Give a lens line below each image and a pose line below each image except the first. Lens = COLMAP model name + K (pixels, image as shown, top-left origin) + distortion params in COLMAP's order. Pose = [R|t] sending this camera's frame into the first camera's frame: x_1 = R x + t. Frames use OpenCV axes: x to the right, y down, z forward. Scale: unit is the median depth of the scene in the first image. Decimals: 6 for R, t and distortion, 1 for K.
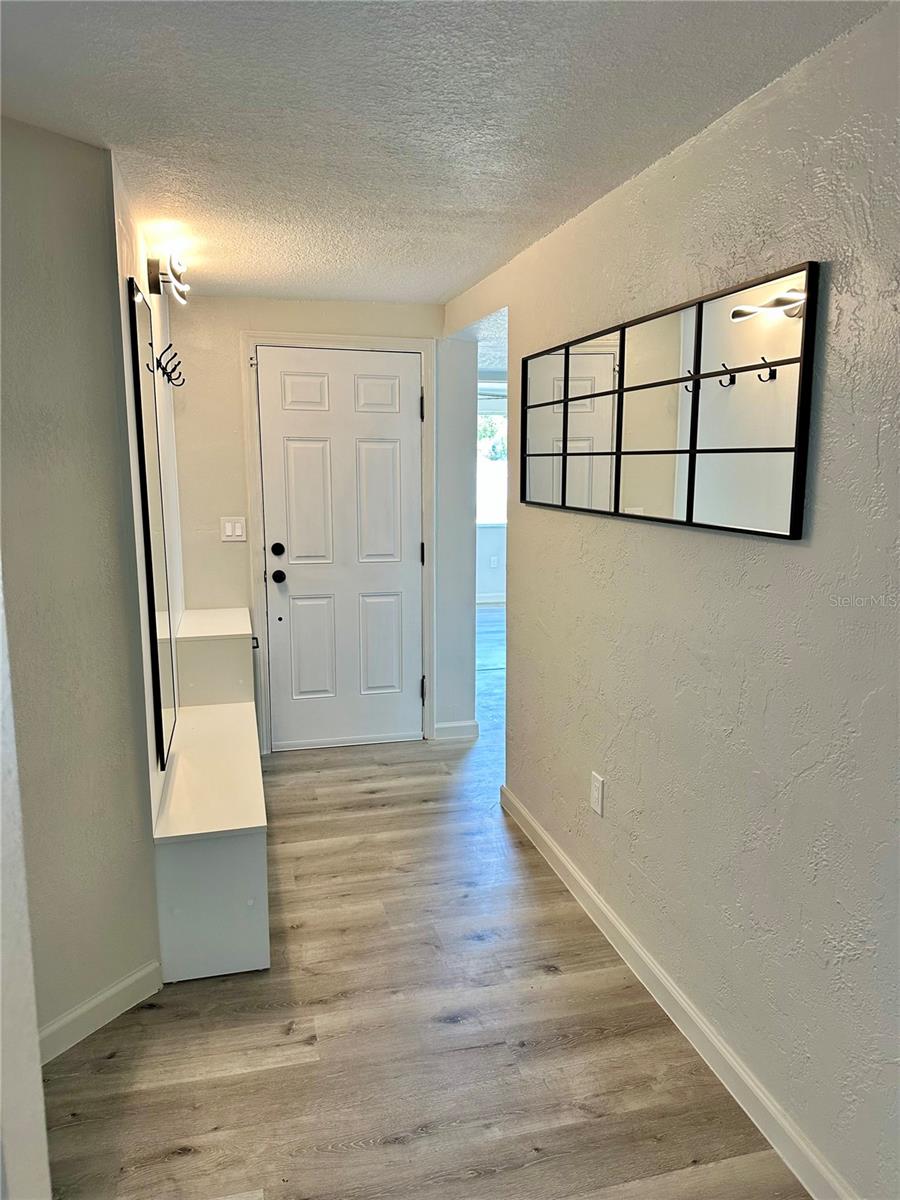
lens RADIAL K [[928.6, 0, 450.0], [0, 928.6, 600.0], [0, 0, 1]] dist [-0.005475, -0.001279]
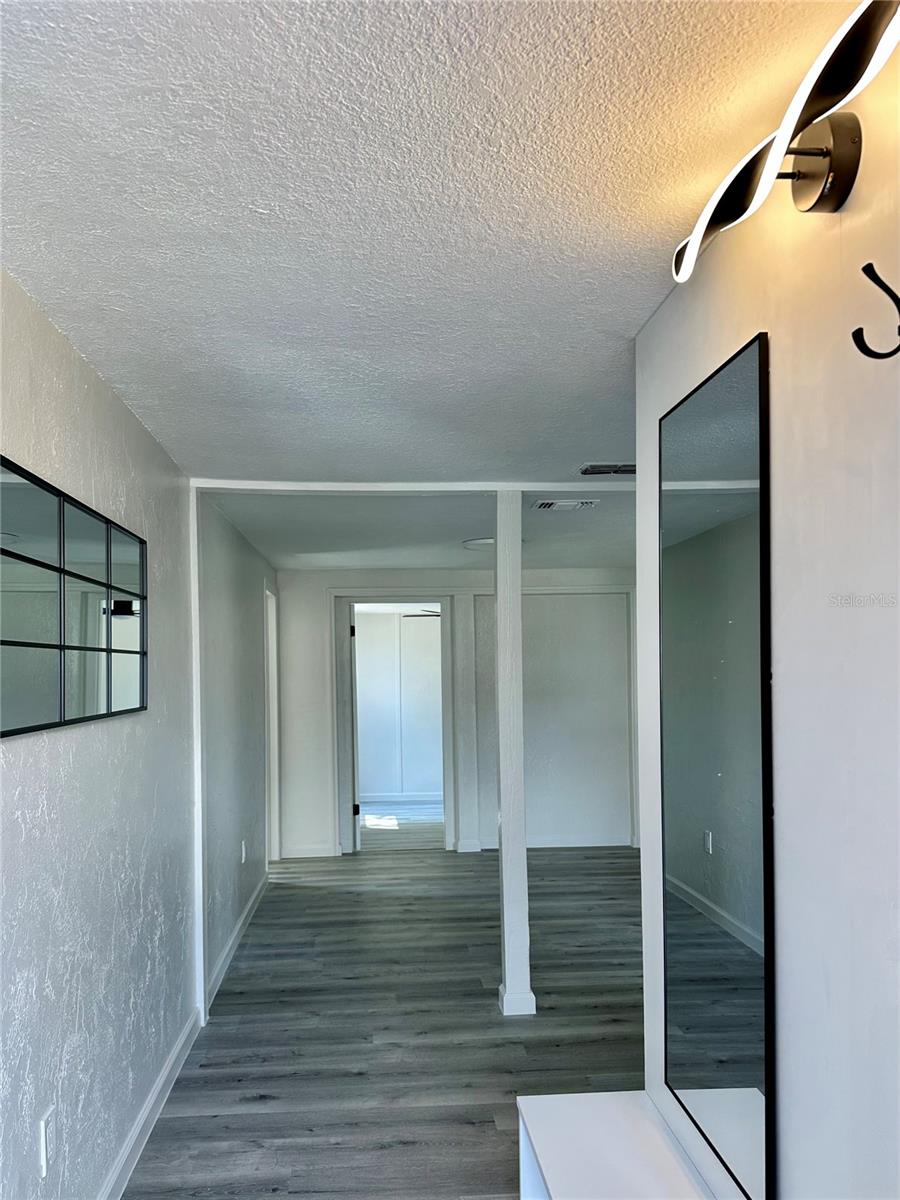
lens RADIAL K [[928.6, 0, 450.0], [0, 928.6, 600.0], [0, 0, 1]] dist [-0.005475, -0.001279]
pose [[-0.985700, 0.045698, 0.162193, -0.354337], [0.059970, 0.994641, 0.084217, -0.301623], [-0.157475, 0.092740, -0.983159, 2.101466]]
